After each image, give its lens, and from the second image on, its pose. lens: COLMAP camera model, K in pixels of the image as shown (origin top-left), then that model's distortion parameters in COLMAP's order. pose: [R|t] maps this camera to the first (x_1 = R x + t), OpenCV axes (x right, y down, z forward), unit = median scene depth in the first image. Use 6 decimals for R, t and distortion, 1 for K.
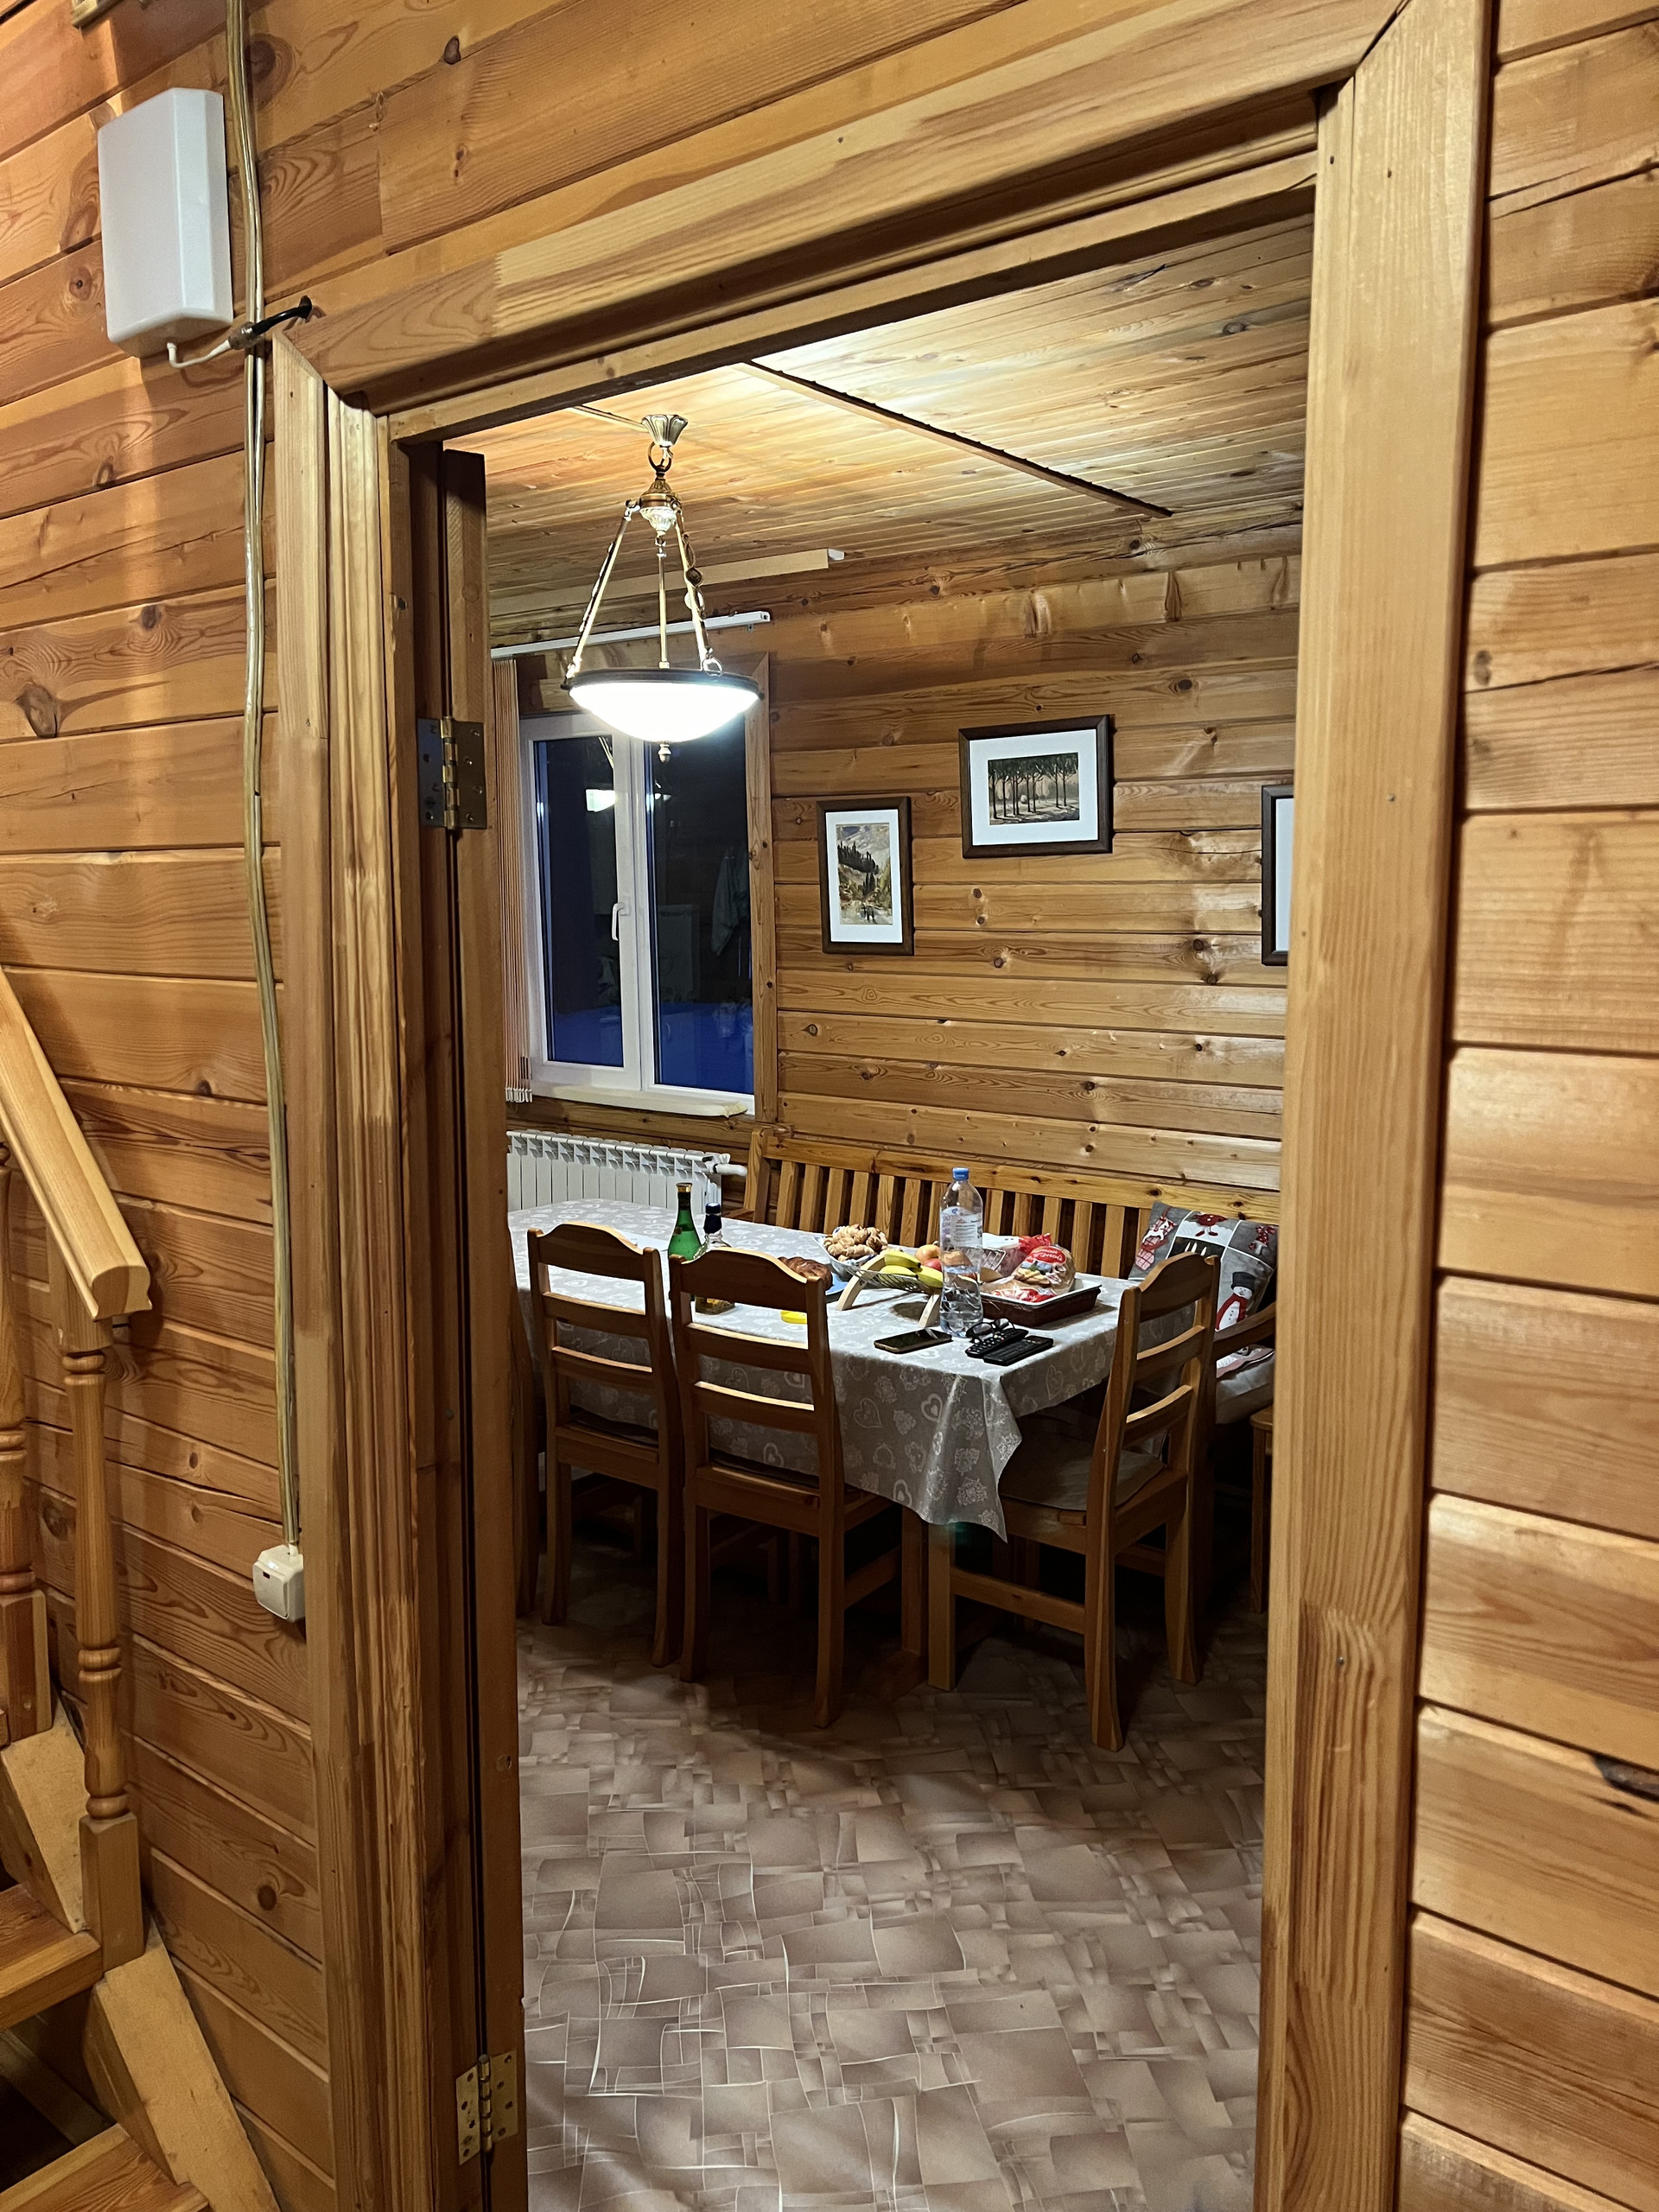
lens RADIAL K [[1660.8, 0, 833.6], [0, 1660.8, 1113.3], [0, 0, 1]] dist [0.056917, -0.063212]
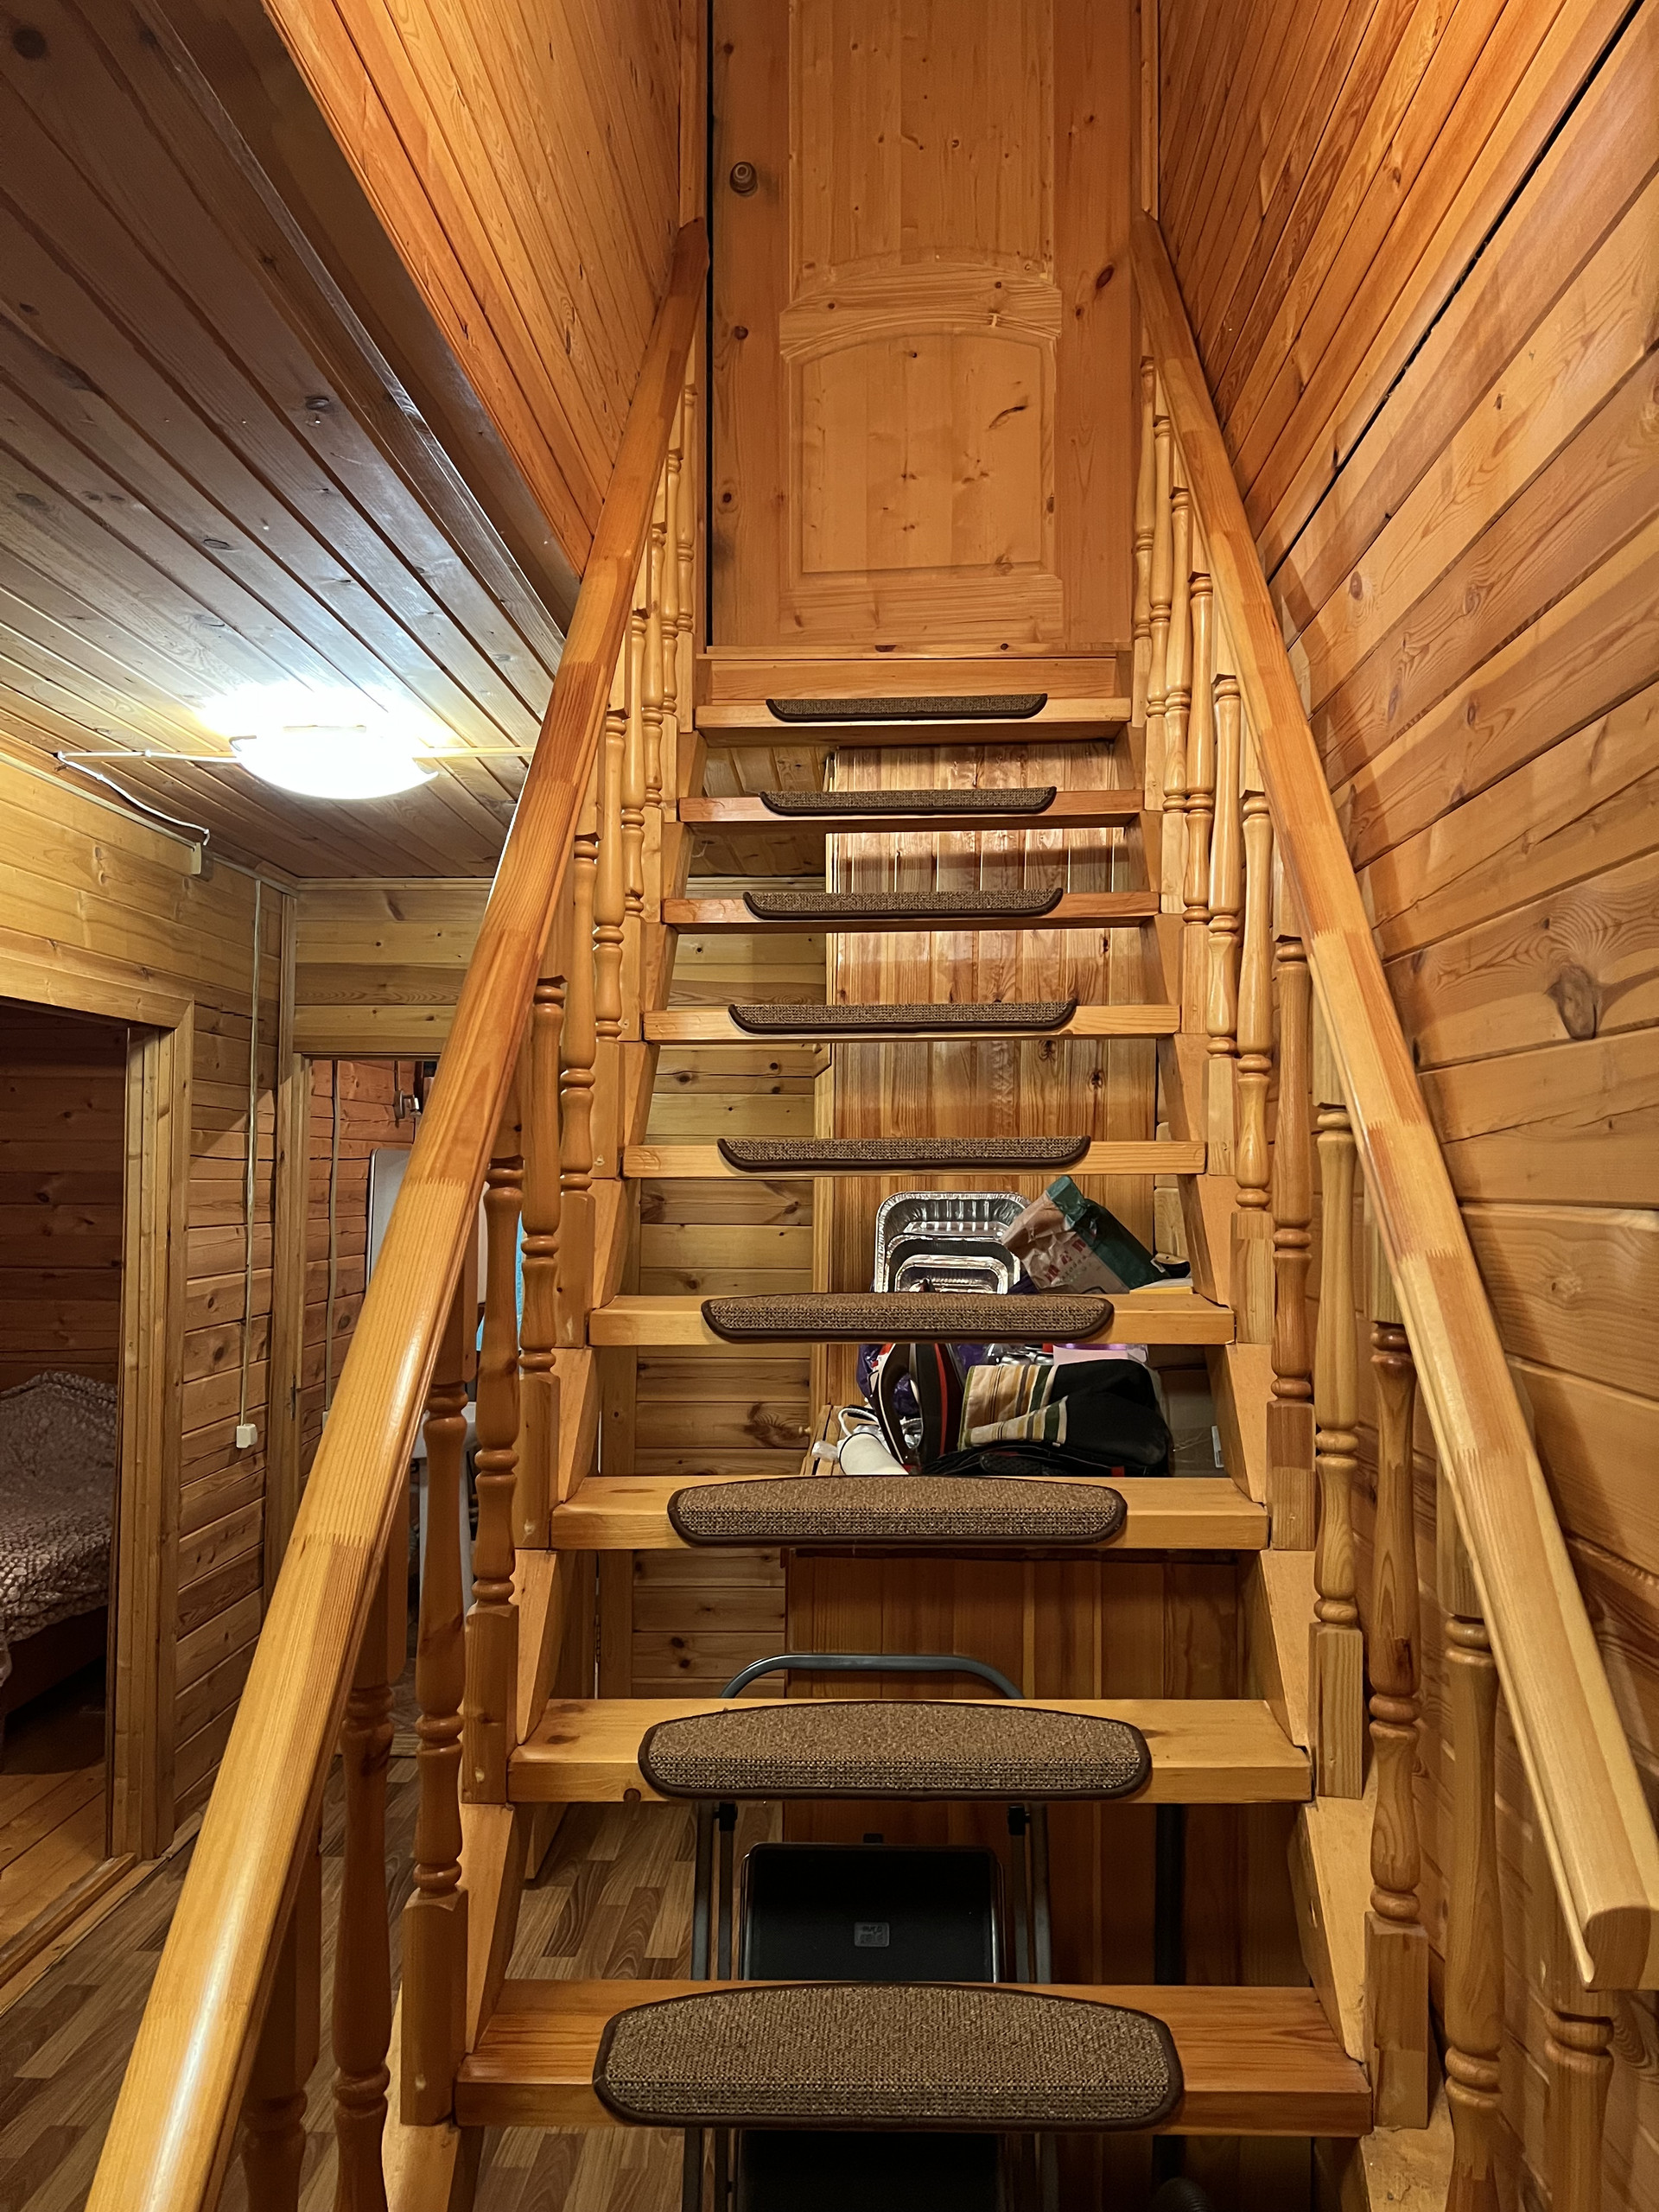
lens RADIAL K [[1660.8, 0, 835.9], [0, 1660.8, 1113.1], [0, 0, 1]] dist [0.056917, -0.063212]
pose [[0.614099, -0.021641, -0.788932, -0.119186], [-0.115122, 0.986476, -0.116670, -0.080526], [0.780787, 0.162471, 0.603303, 0.359899]]
